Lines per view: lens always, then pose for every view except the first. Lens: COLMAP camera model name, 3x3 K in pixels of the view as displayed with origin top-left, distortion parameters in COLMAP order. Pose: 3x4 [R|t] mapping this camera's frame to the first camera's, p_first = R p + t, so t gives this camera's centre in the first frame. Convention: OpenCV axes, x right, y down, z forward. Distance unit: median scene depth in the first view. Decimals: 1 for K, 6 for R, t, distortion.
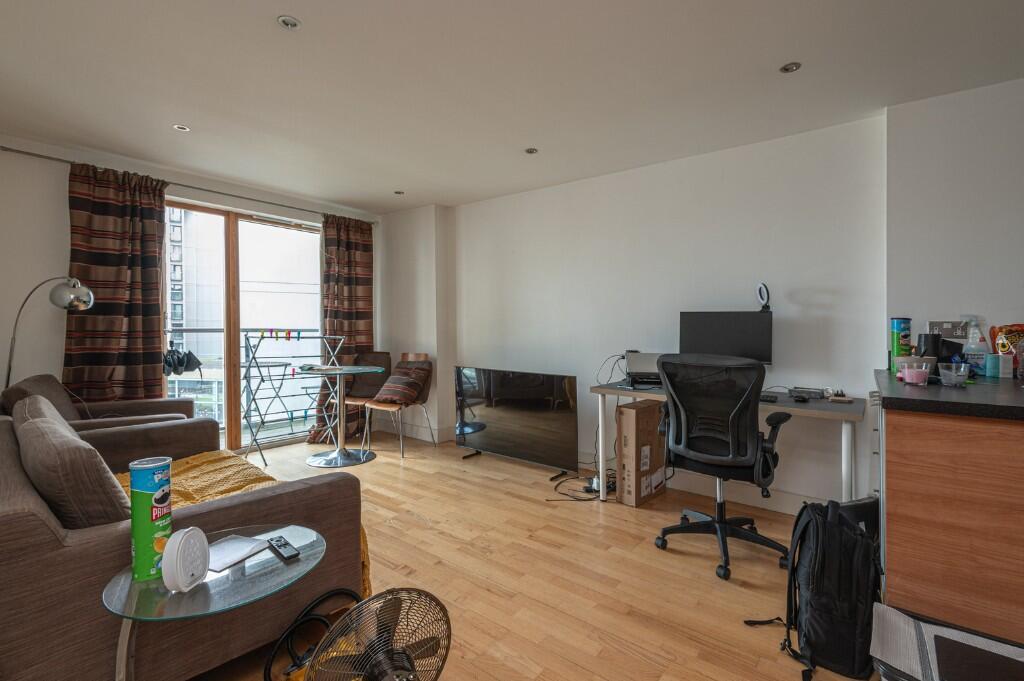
lens RADIAL K [[468.4, 0, 516.6], [0, 468.4, 325.1], [0, 0, 1]] dist [0.015029, -0.010129]
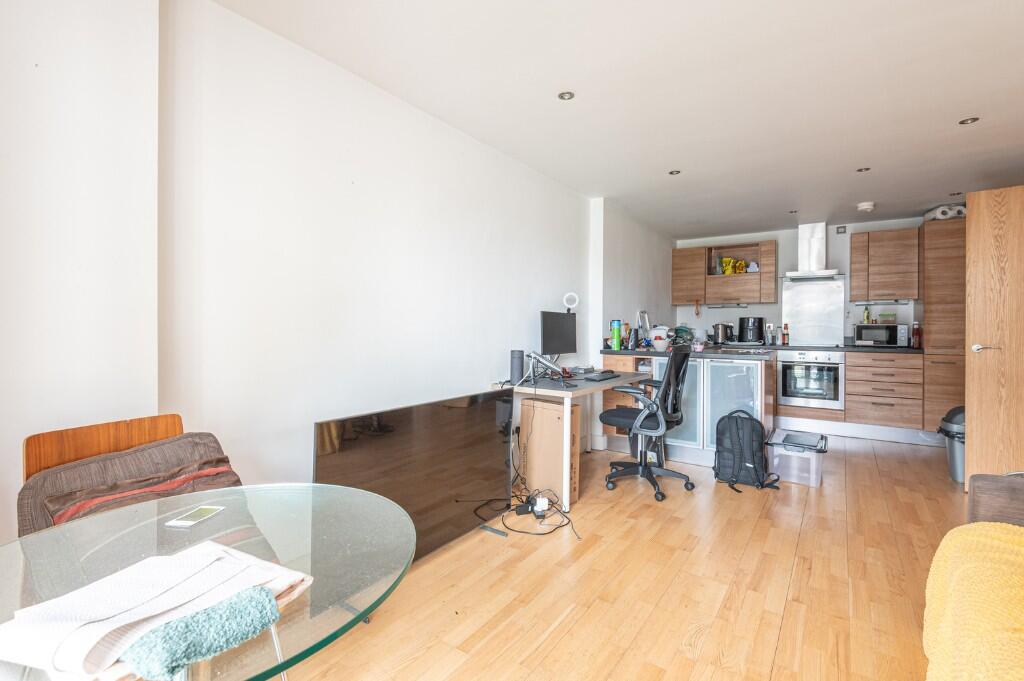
lens RADIAL K [[468.4, 0, 516.6], [0, 468.4, 325.1], [0, 0, 1]] dist [0.015029, -0.010129]
pose [[-0.044036, -0.003203, 0.999025, -0.693904], [-0.001875, 0.999993, 0.003123, 0.000942], [-0.999028, -0.001735, -0.044042, 1.076474]]
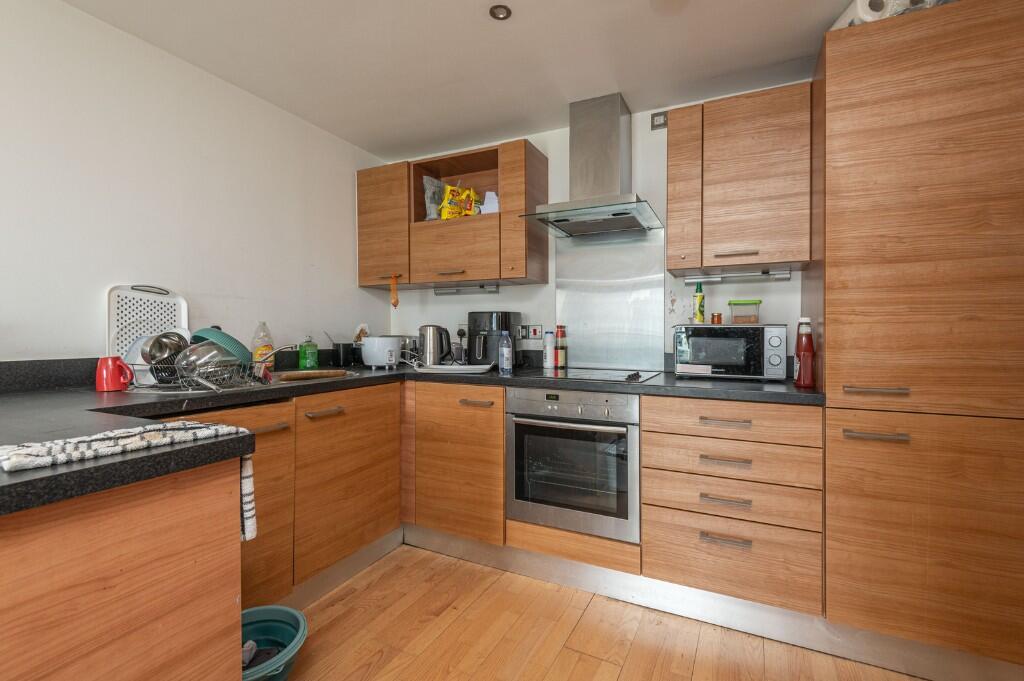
lens RADIAL K [[467.9, 0, 512.5], [0, 467.9, 330.5], [0, 0, 1]] dist [0.013194, -0.007856]
pose [[-0.183931, -0.001593, 0.982938, 0.217411], [-0.002507, 0.999996, 0.001152, 0.008551], [-0.982936, -0.002253, -0.183934, 0.227079]]
